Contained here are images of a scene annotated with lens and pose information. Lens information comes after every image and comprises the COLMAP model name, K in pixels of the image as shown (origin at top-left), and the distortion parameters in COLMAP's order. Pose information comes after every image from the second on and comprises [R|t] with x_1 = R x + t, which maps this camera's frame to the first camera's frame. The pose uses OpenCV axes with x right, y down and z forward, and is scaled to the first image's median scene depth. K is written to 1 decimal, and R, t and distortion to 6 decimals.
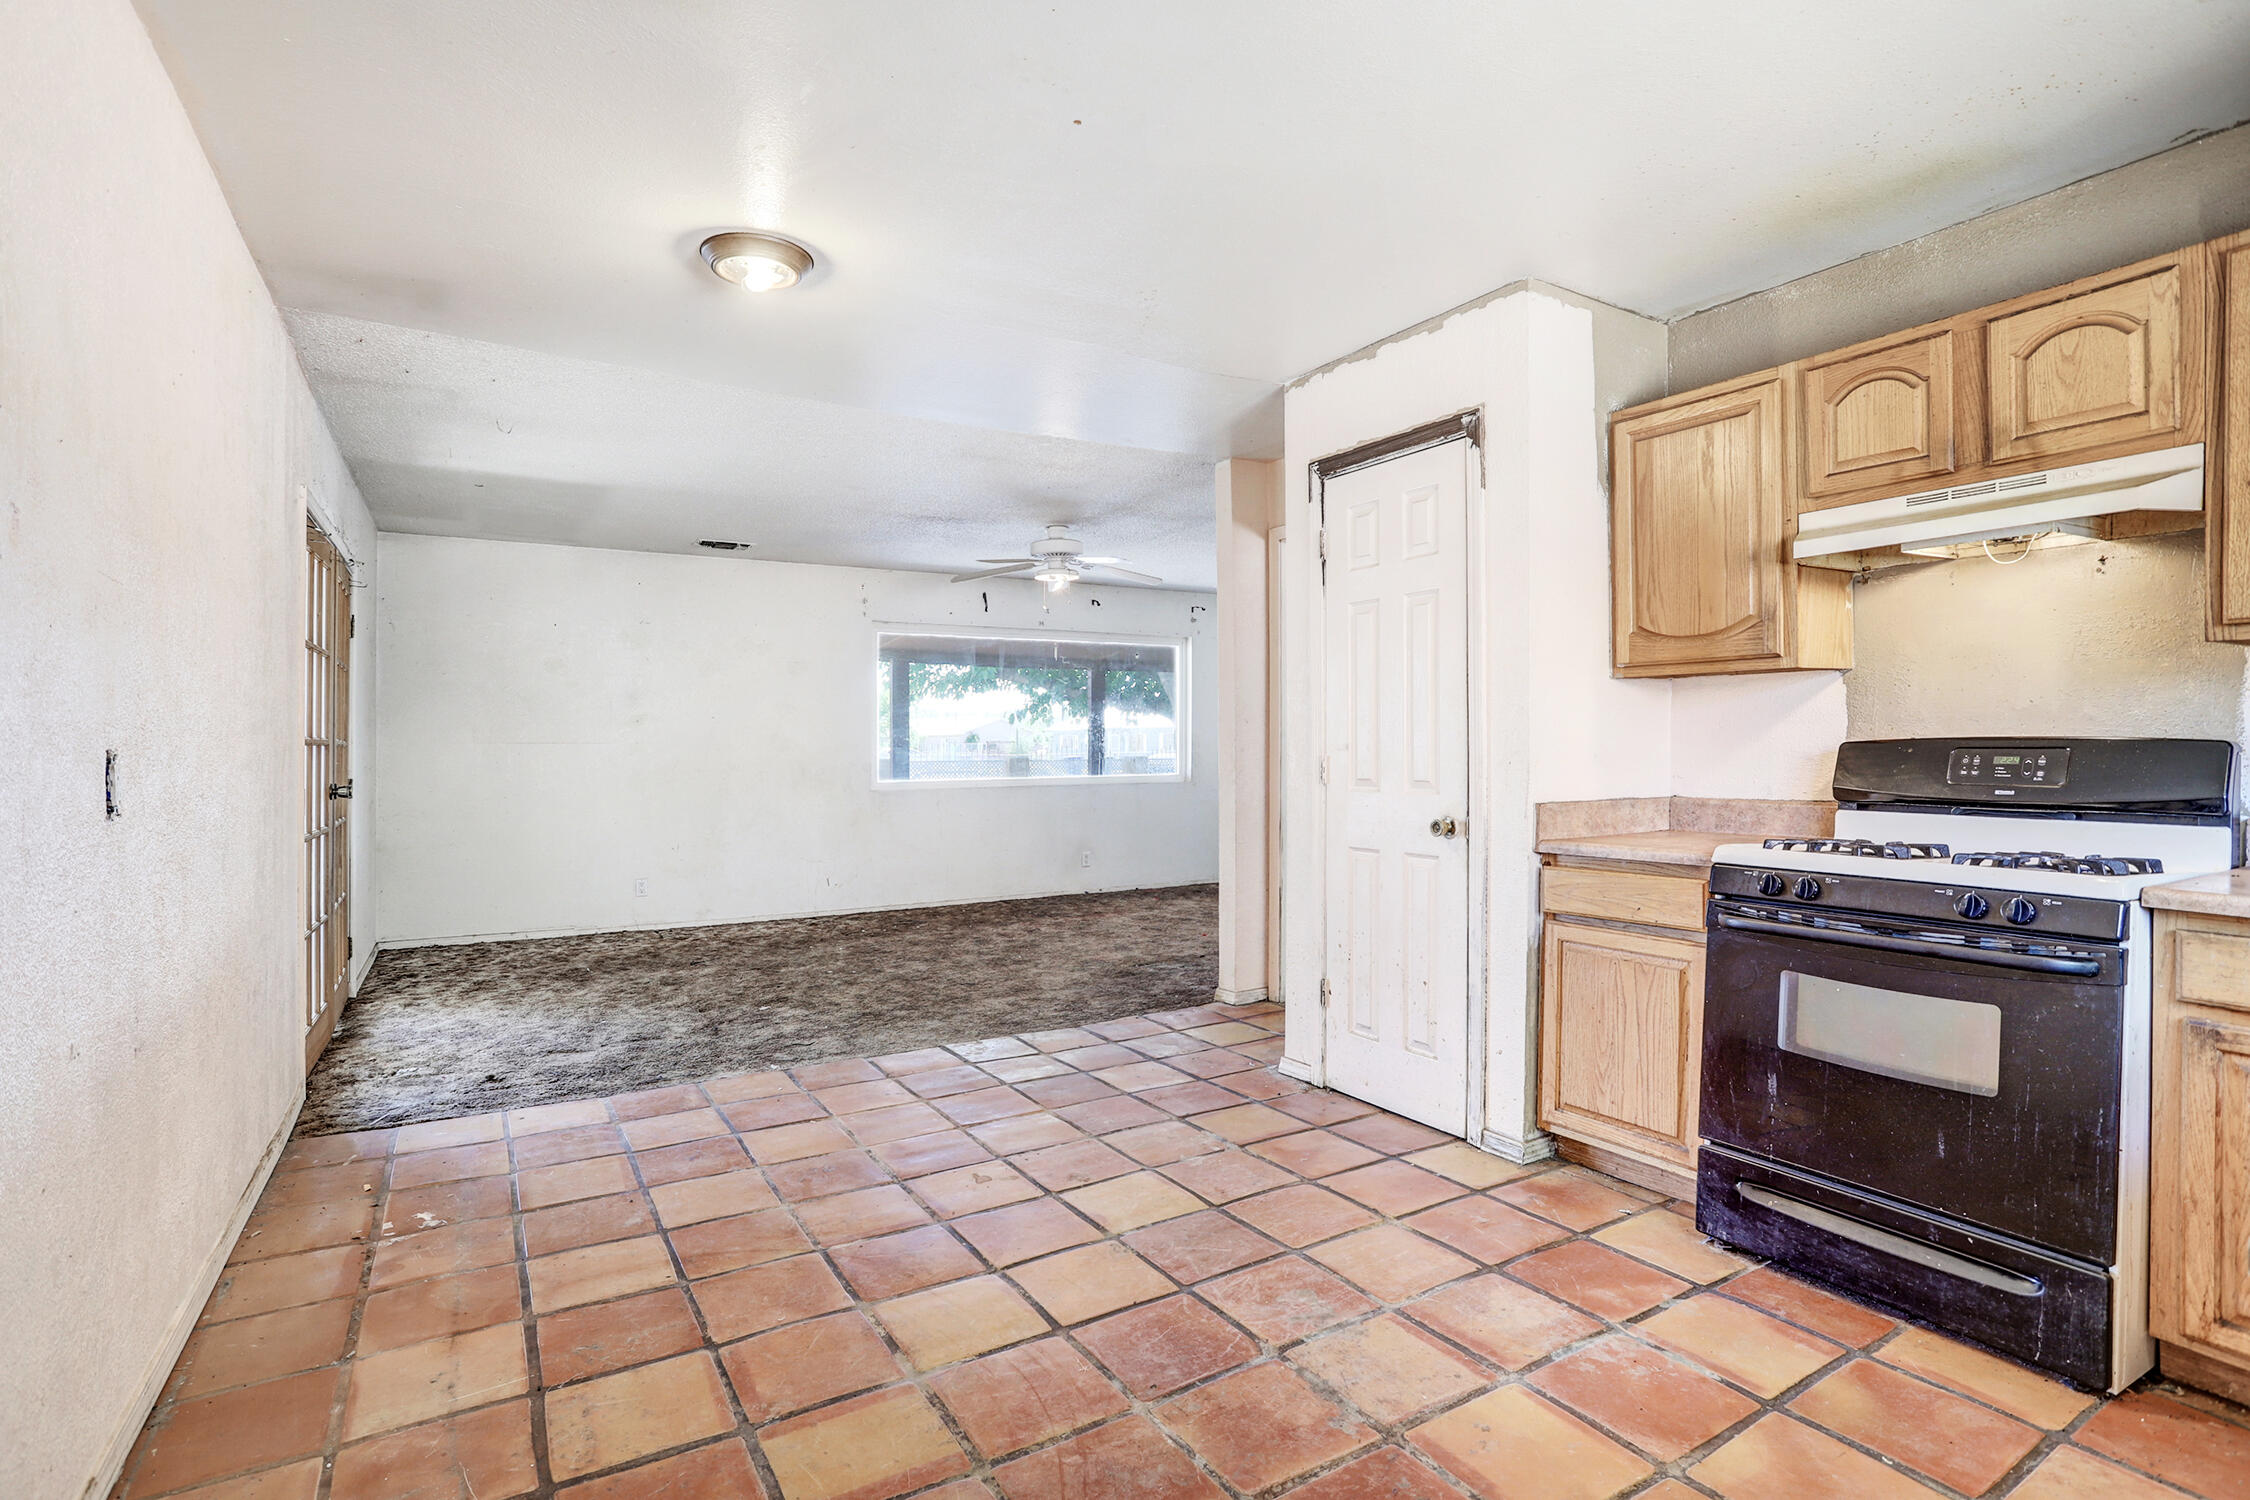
lens RADIAL K [[1095.9, 0, 1119.6], [0, 1095.9, 748.4], [0, 0, 1]] dist [-0.069459, 0.035489]
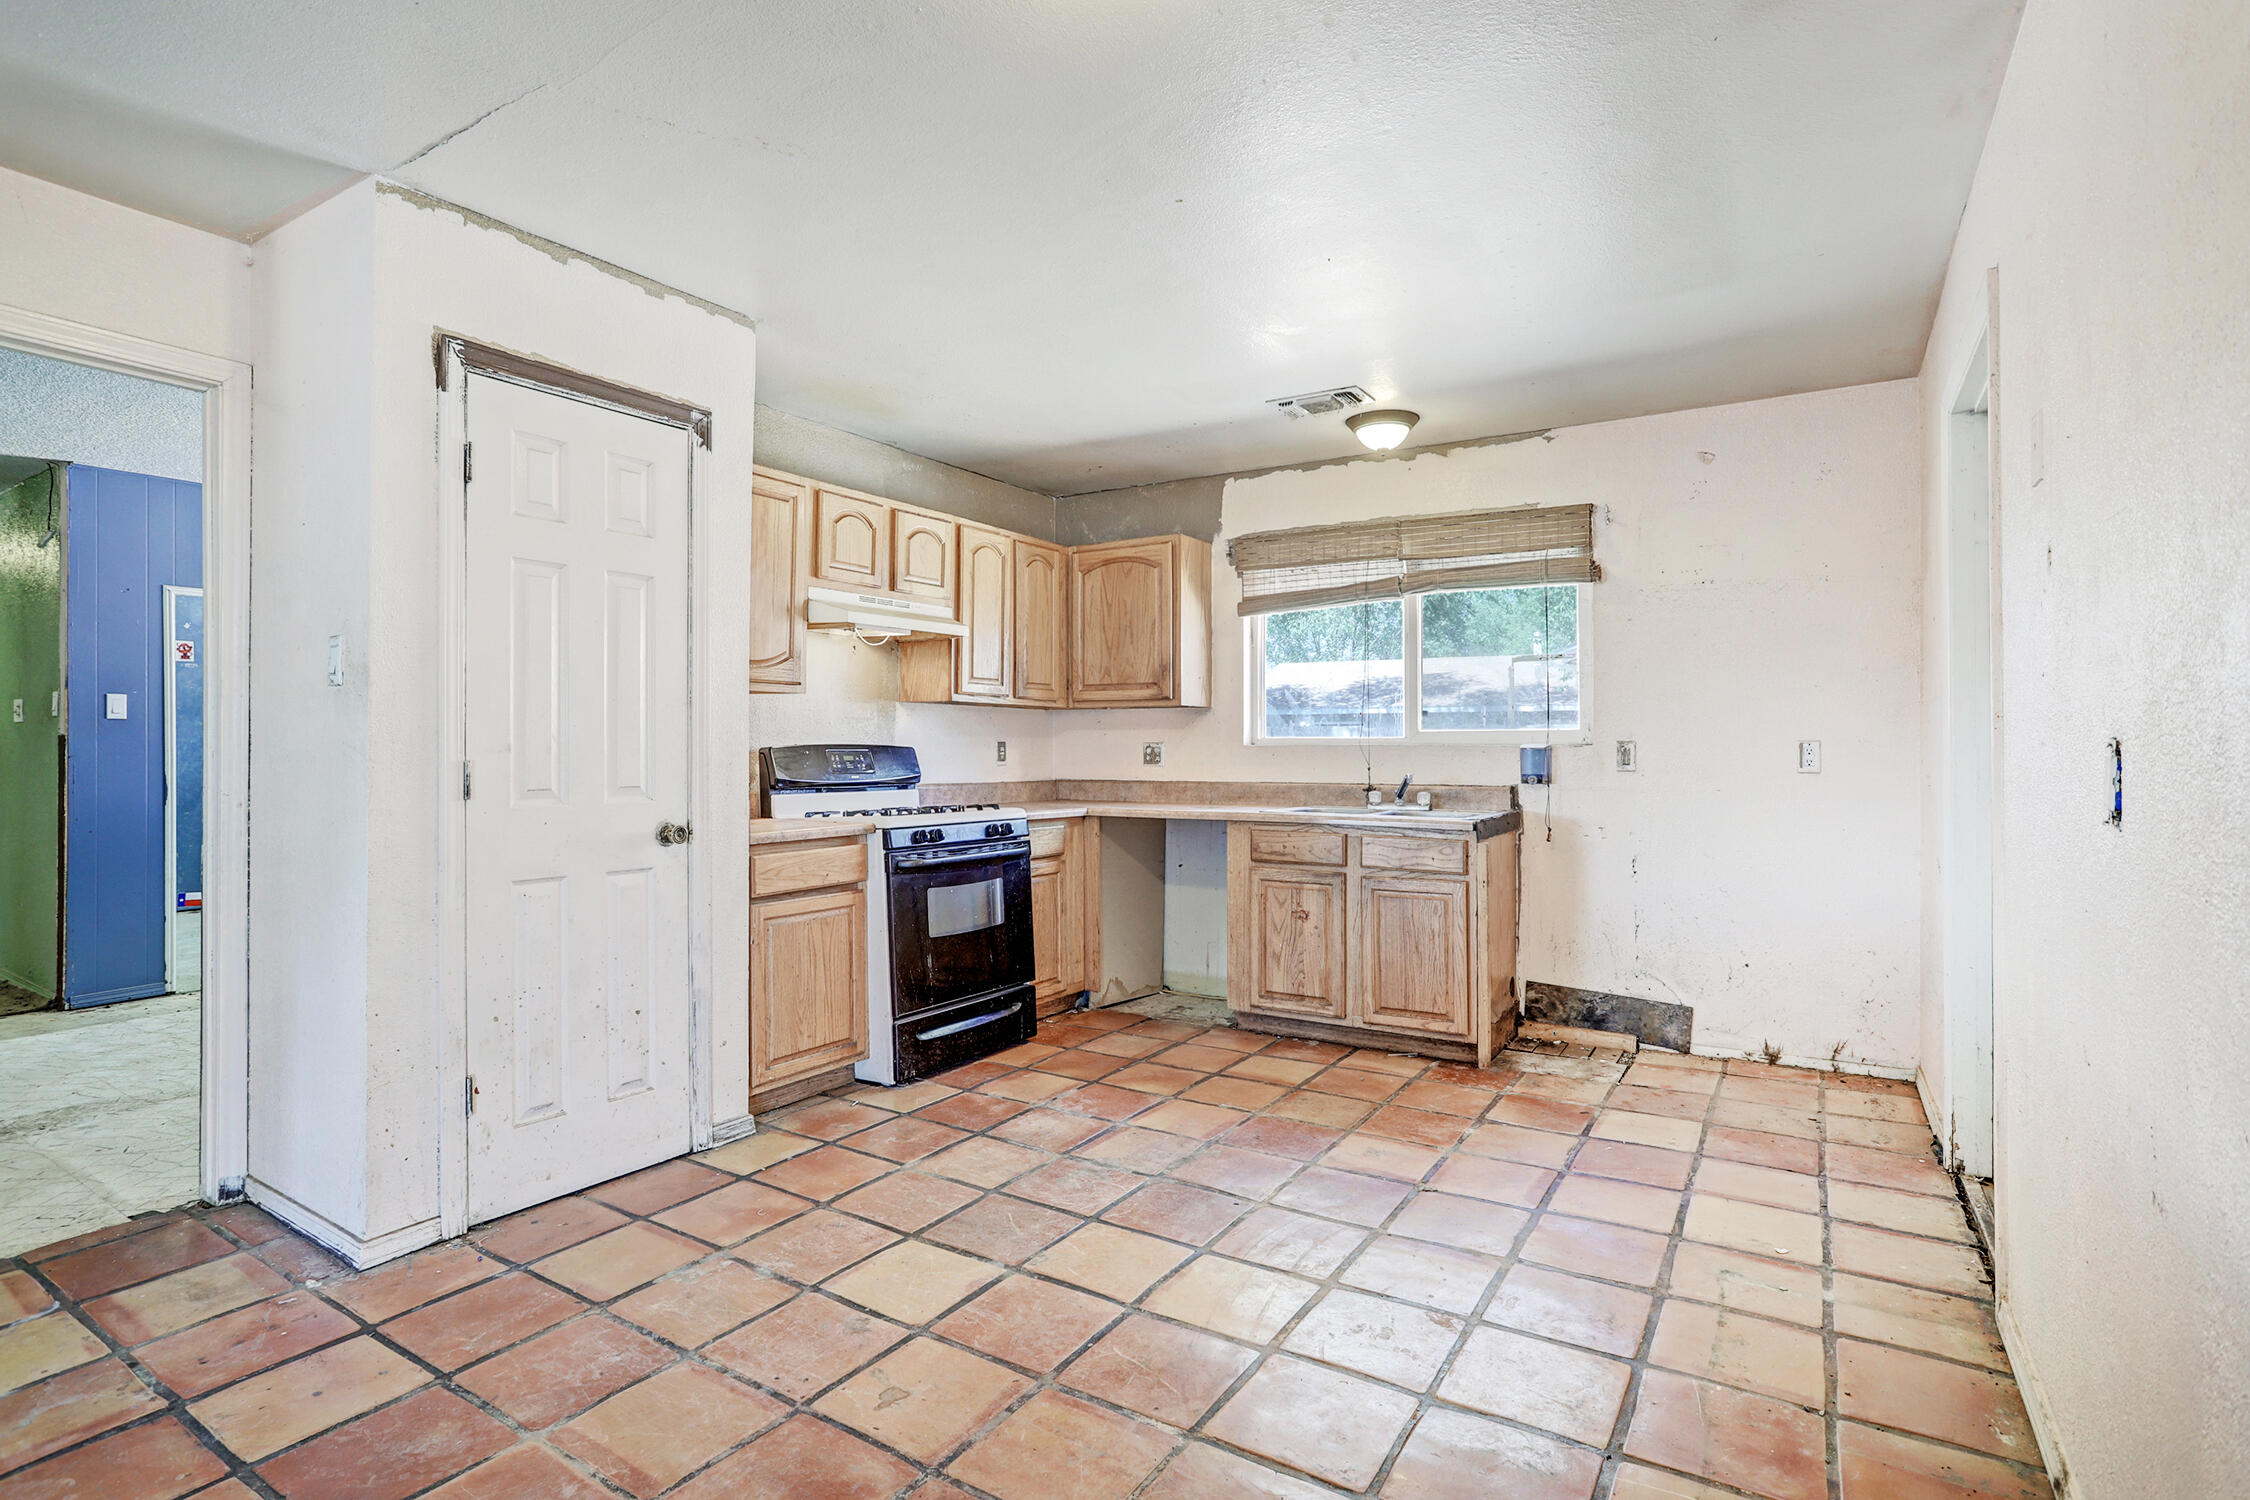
lens RADIAL K [[1095.9, 0, 1119.6], [0, 1095.9, 748.4], [0, 0, 1]] dist [-0.069459, 0.035489]
pose [[-0.433686, 0.005225, 0.901049, -0.914782], [0.003901, 0.999985, -0.003921, 0.004769], [-0.901056, 0.001815, -0.433699, 1.357162]]
